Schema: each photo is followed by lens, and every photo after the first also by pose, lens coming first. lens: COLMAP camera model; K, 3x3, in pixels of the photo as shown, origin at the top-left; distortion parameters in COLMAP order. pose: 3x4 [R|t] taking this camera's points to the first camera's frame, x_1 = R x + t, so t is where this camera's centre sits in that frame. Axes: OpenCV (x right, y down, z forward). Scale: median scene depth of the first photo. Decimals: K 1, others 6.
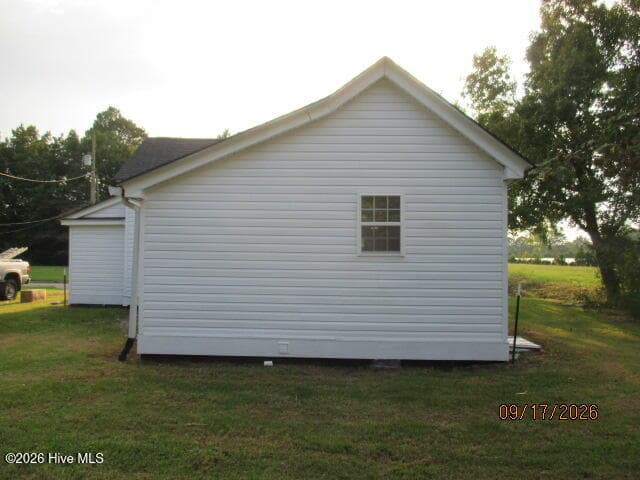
lens RADIAL K [[510.5, 0, 320.0], [0, 510.5, 240.0], [0, 0, 1]] dist [-0.046114, -0.003961]
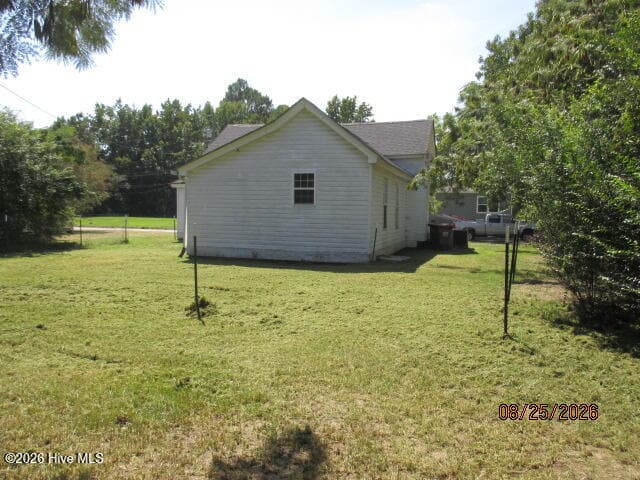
lens RADIAL K [[510.5, 0, 320.0], [0, 510.5, 240.0], [0, 0, 1]] dist [-0.046114, -0.003961]
pose [[0.964274, 0.022189, -0.263978, 0.077063], [0.000934, 0.996195, 0.087145, -0.000827], [0.264907, -0.084278, 0.960584, -0.090254]]
